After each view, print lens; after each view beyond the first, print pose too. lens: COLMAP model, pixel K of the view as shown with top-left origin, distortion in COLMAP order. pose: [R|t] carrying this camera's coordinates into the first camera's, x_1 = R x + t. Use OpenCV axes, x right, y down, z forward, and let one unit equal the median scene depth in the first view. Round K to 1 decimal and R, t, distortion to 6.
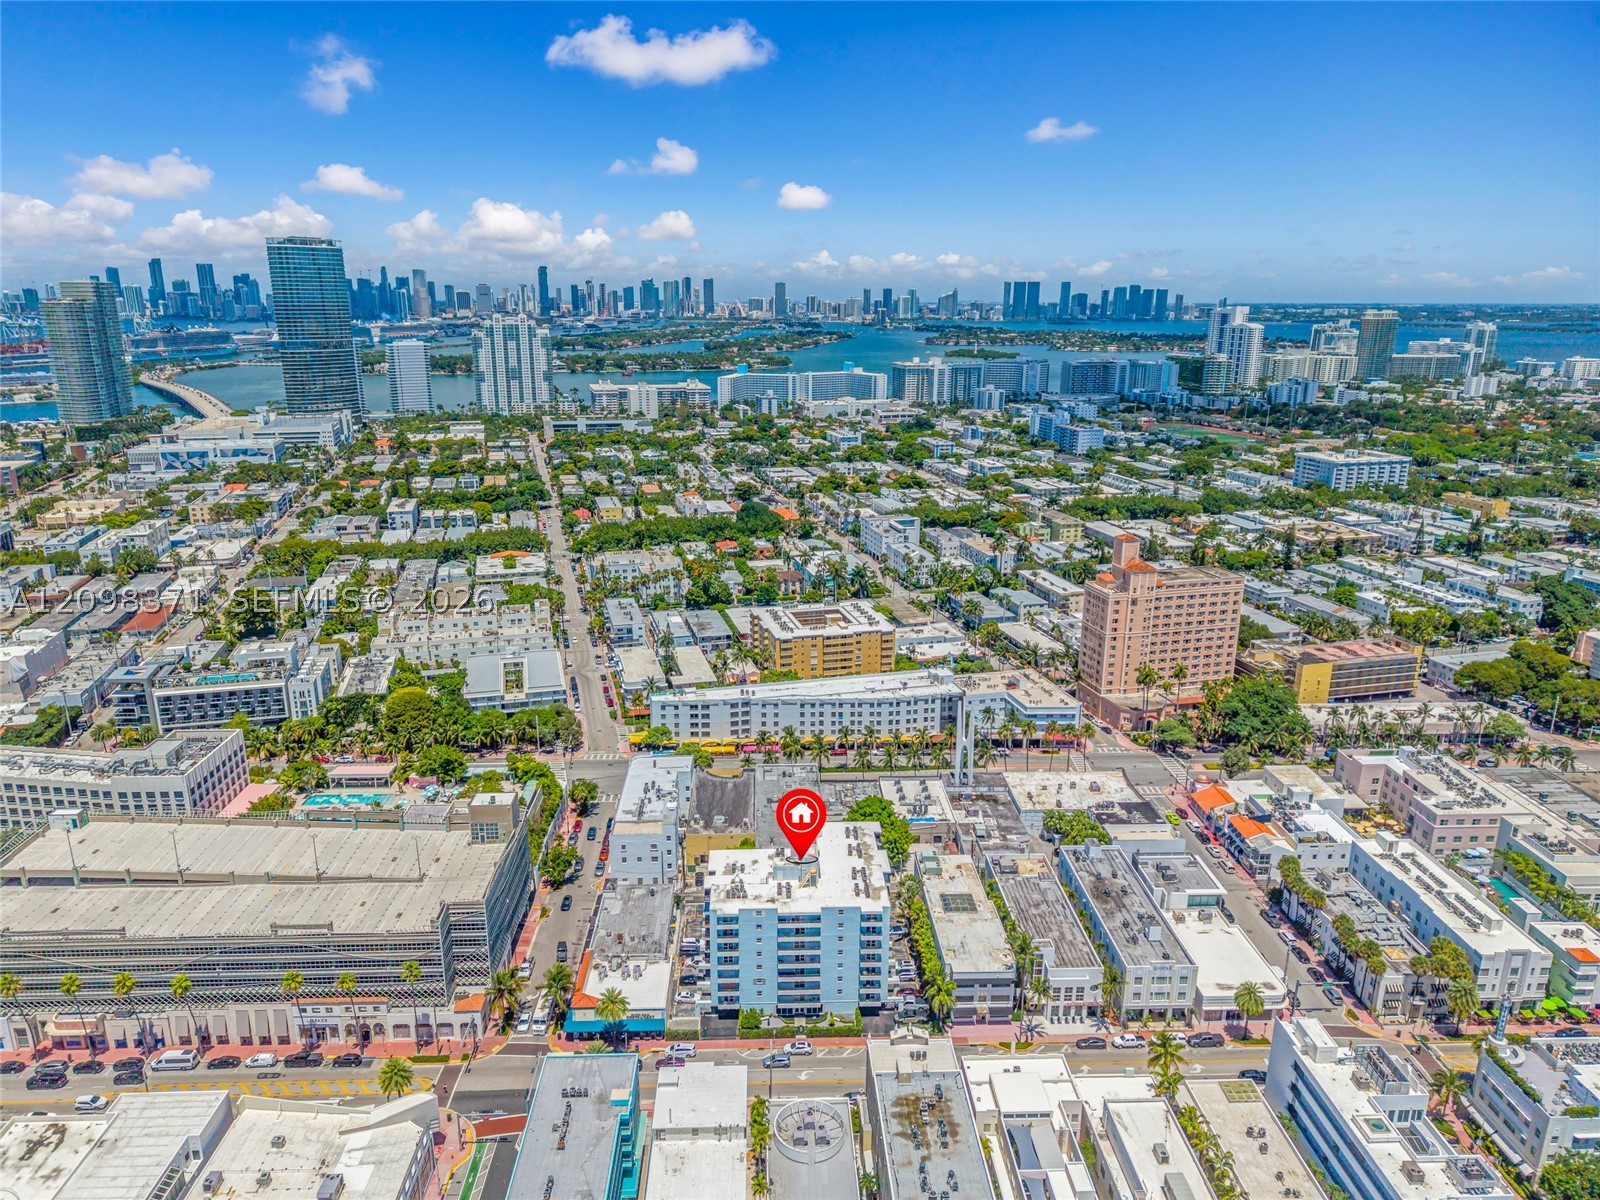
lens RADIAL K [[1047.0, 0, 797.3], [0, 1047.0, 638.6], [0, 0, 1]] dist [0.066000, -0.066016]
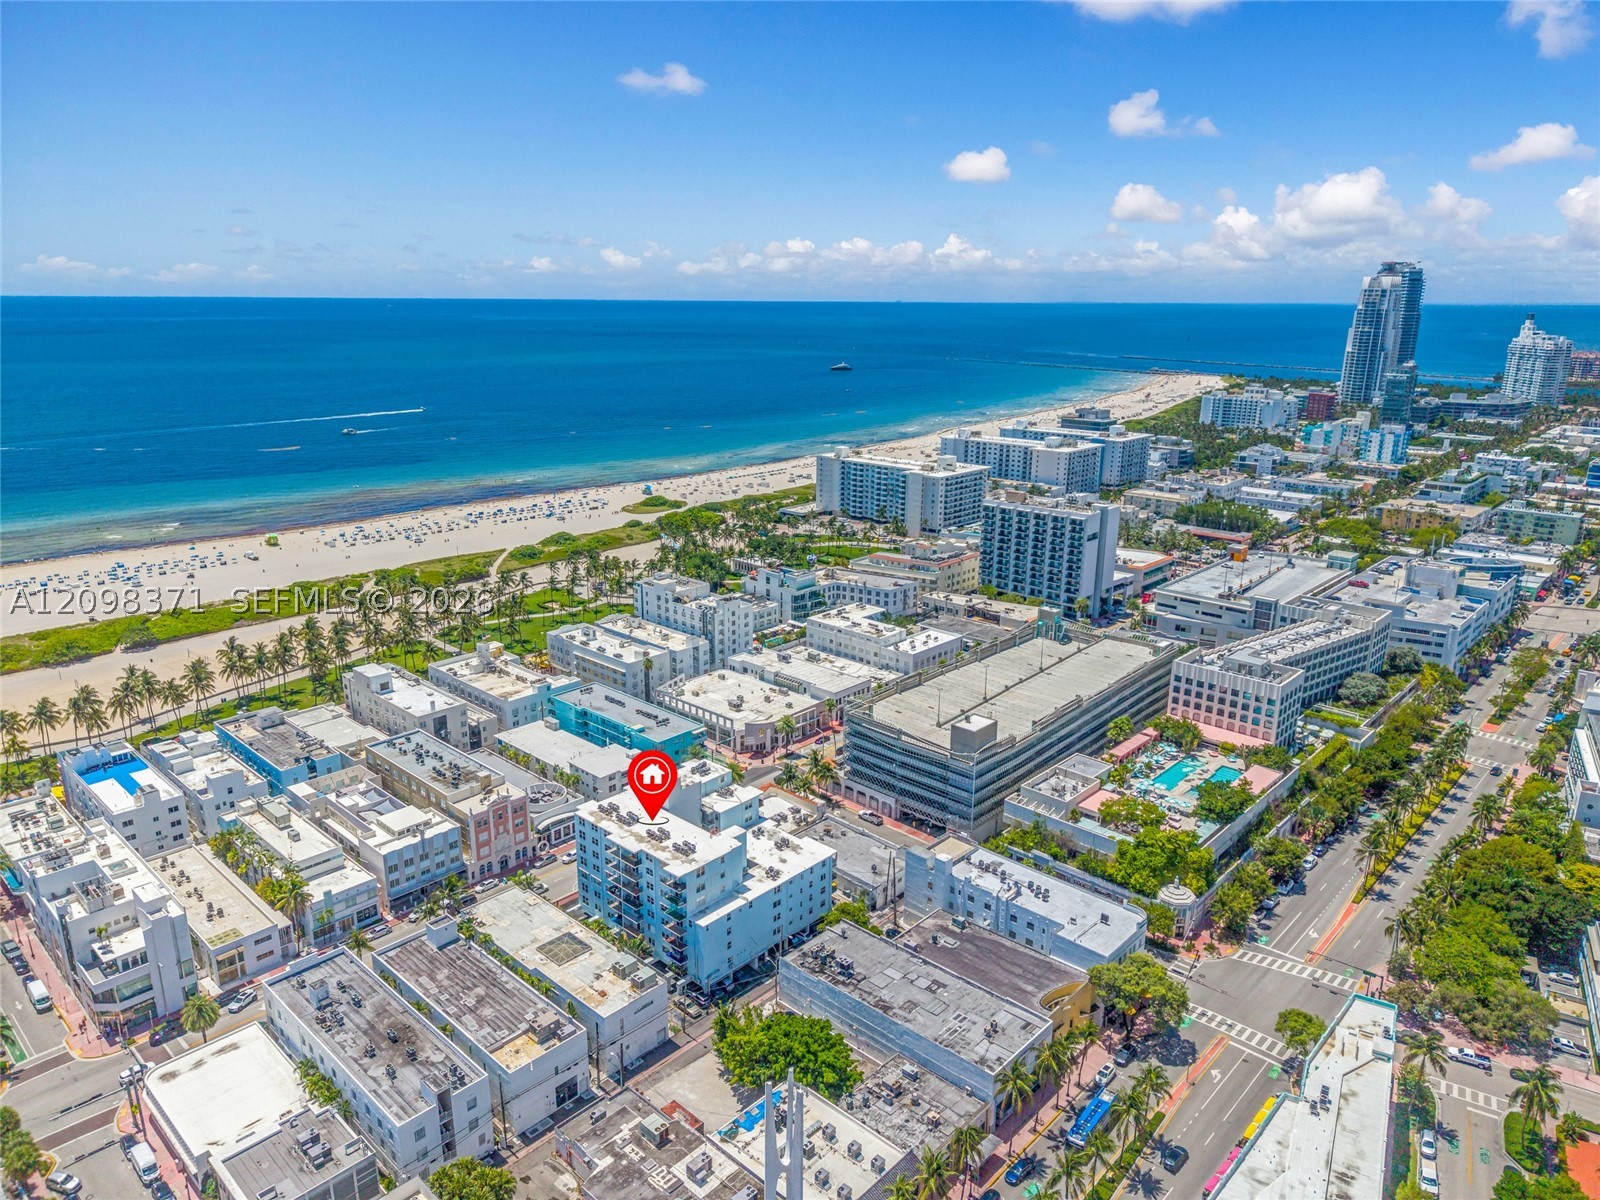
lens RADIAL K [[1044.3, 0, 790.1], [0, 1044.3, 657.5], [0, 0, 1]] dist [0.082467, -0.137377]
pose [[-0.719303, 0.216168, -0.660208, 0.414953], [-0.223589, 0.827748, 0.514627, -0.320395], [0.657732, 0.517788, -0.547069, 1.154363]]
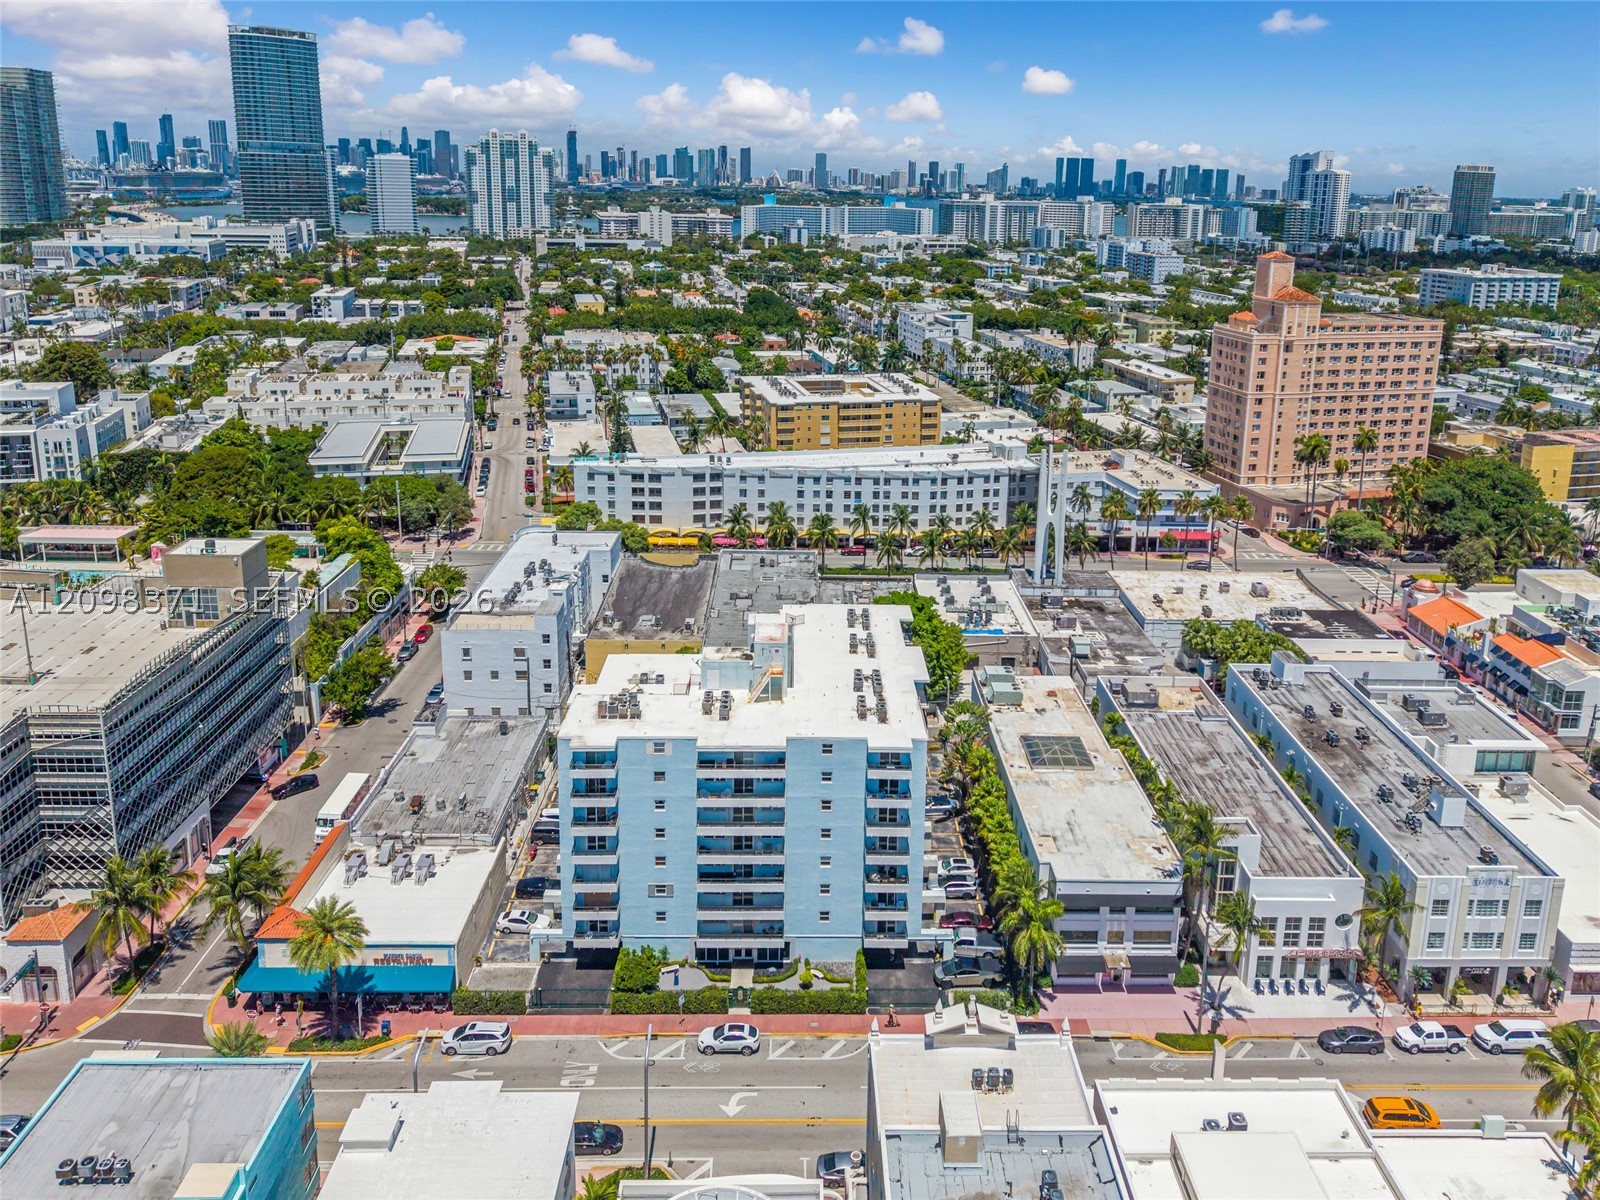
lens RADIAL K [[1120.8, 0, 820.1], [0, 1120.8, 435.5], [0, 0, 1]] dist [0.020019, 0.002063]
pose [[0.999765, 0.016786, -0.013716, 0.029985], [-0.017915, 0.996065, -0.086795, 0.111937], [0.012205, 0.087020, 0.996132, 0.325912]]
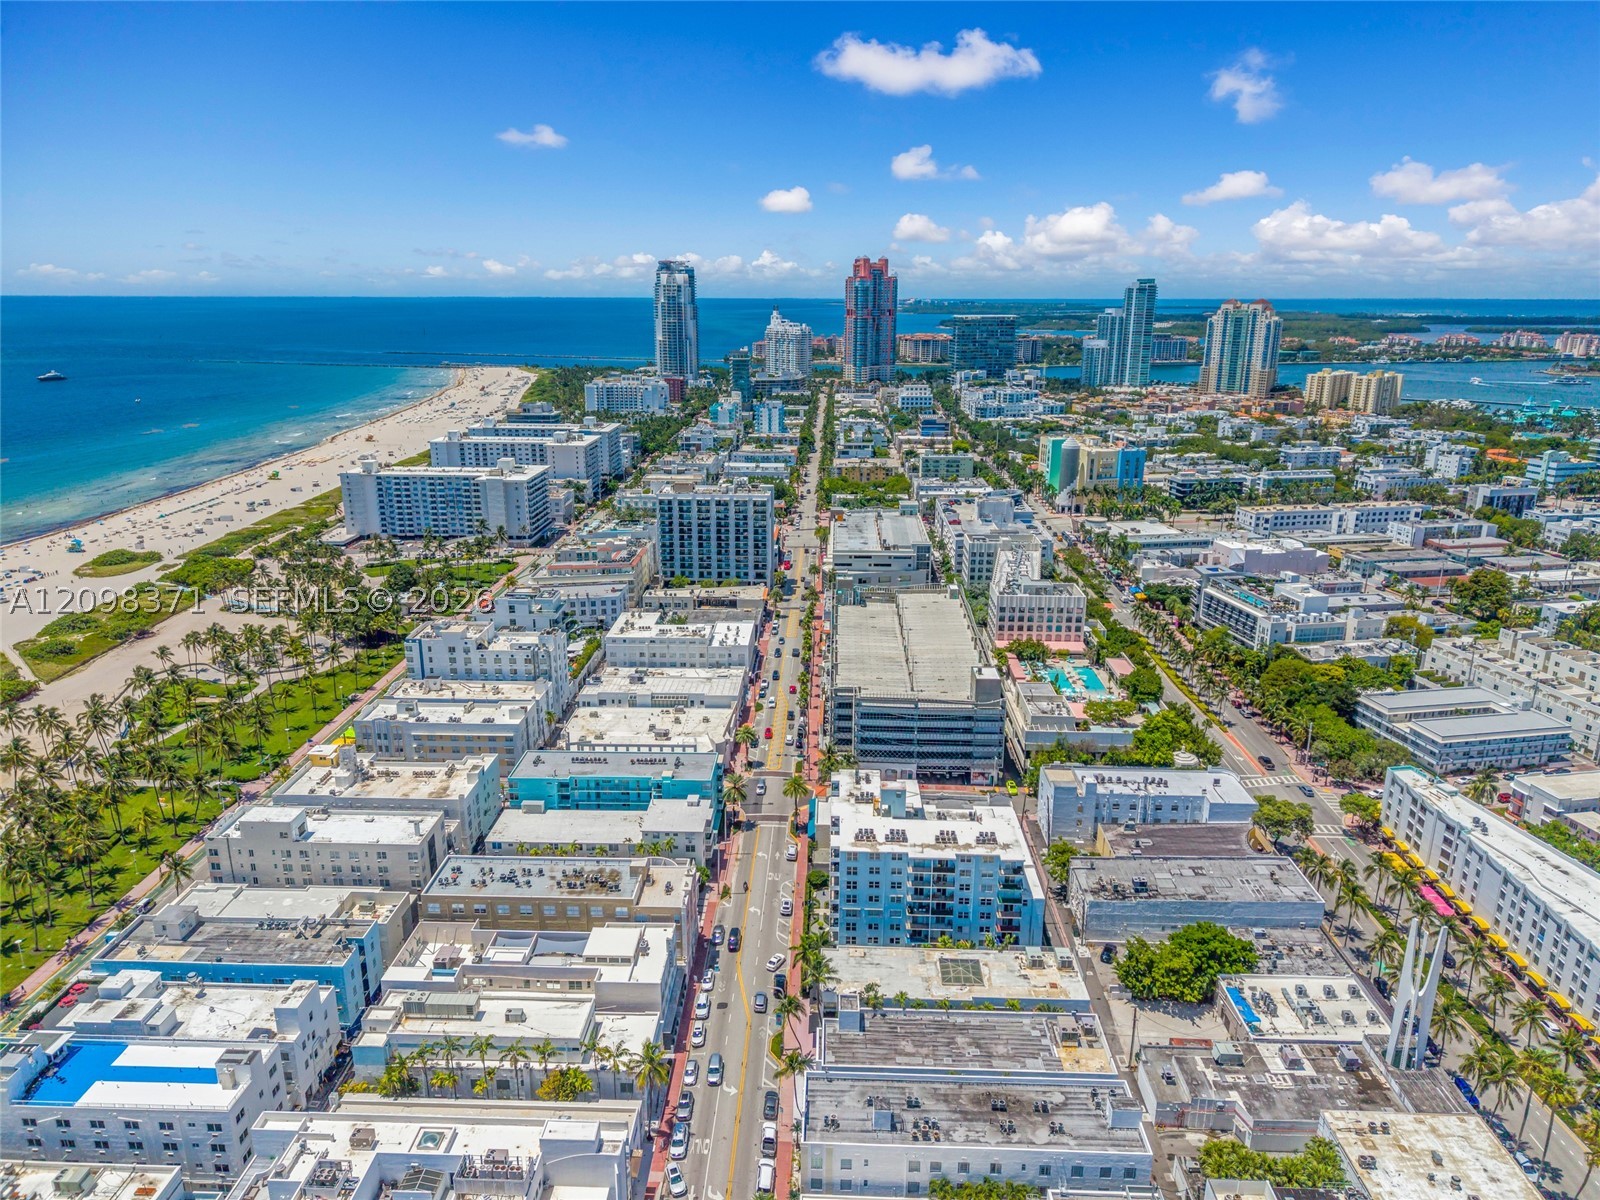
lens RADIAL K [[1081.4, 0, 786.2], [0, 1081.4, 587.1], [0, 0, 1]] dist [0.076580, -0.097381]
pose [[-0.086792, 0.256496, -0.962640, 0.705576], [-0.306791, 0.912445, 0.270782, -0.158023], [0.947811, 0.318831, -0.000502, 0.622255]]
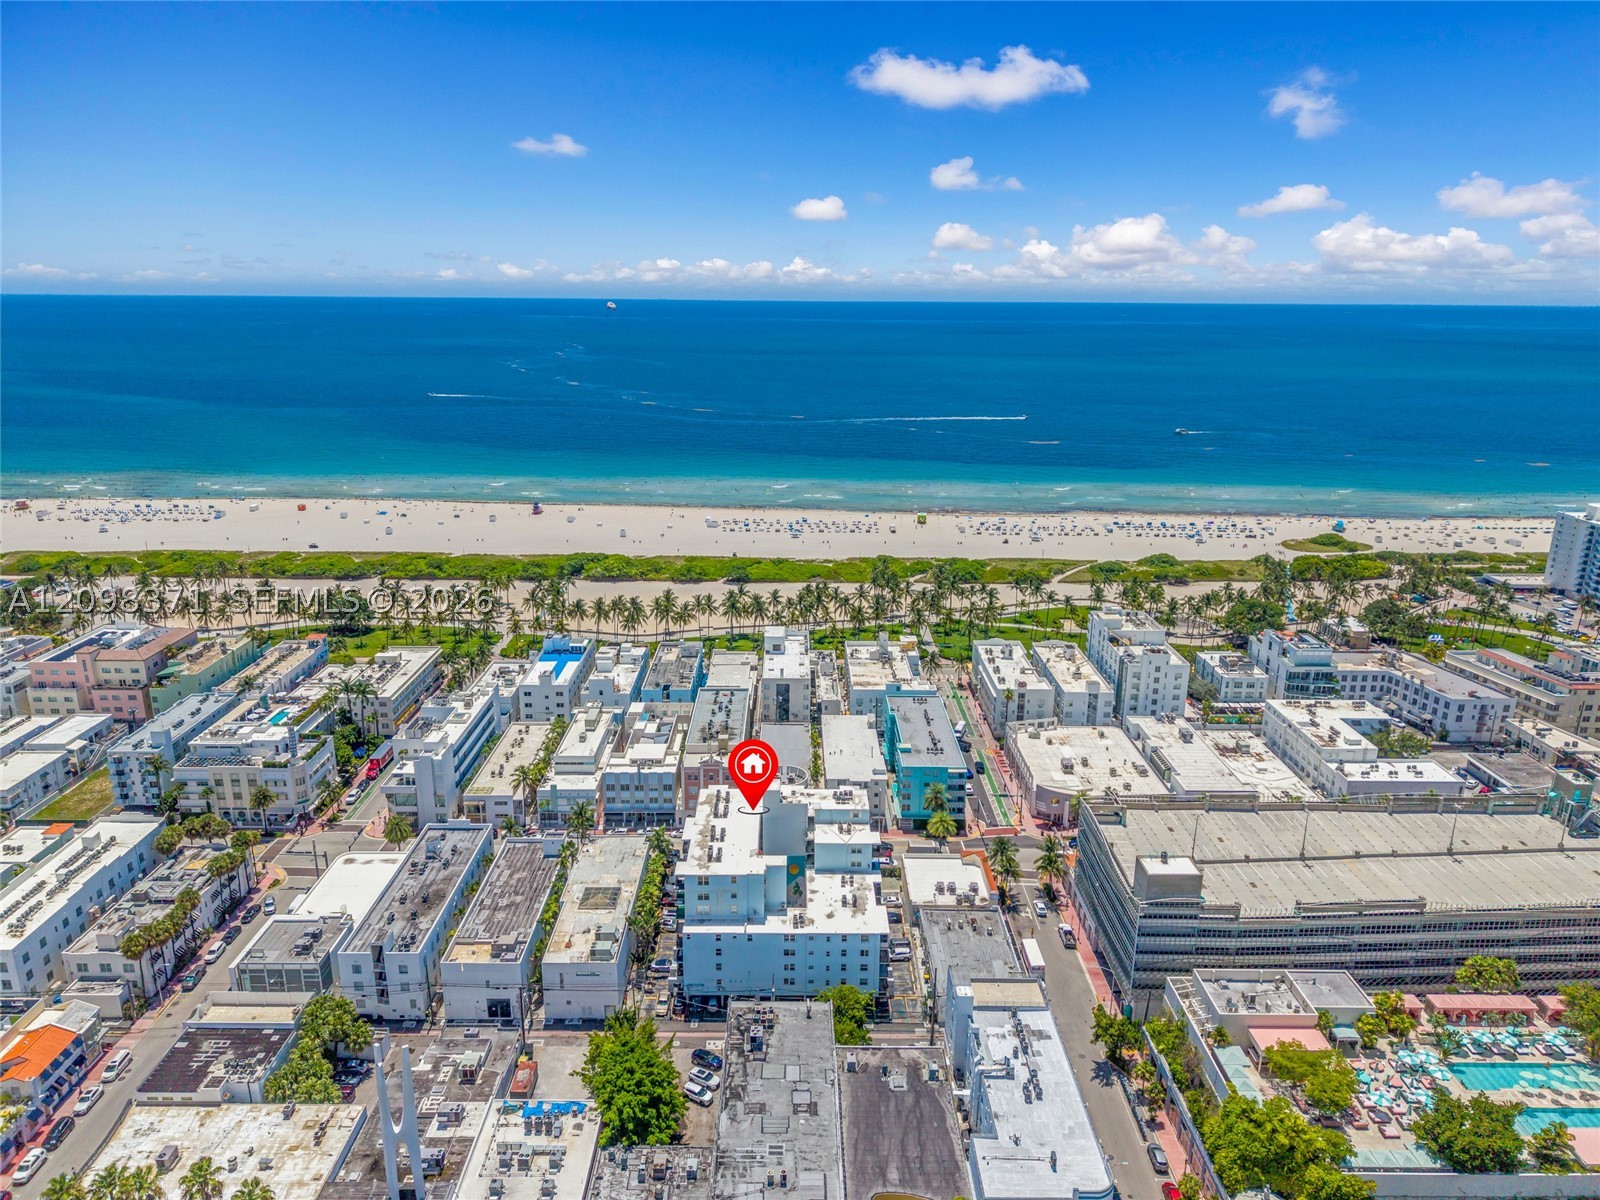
lens RADIAL K [[1047.0, 0, 797.3], [0, 1047.0, 638.6], [0, 0, 1]] dist [0.066000, -0.066016]
pose [[-0.999067, -0.028103, 0.032794, -0.029403], [-0.003459, 0.808960, 0.587854, -0.359560], [-0.043049, 0.587192, -0.808302, 1.261784]]
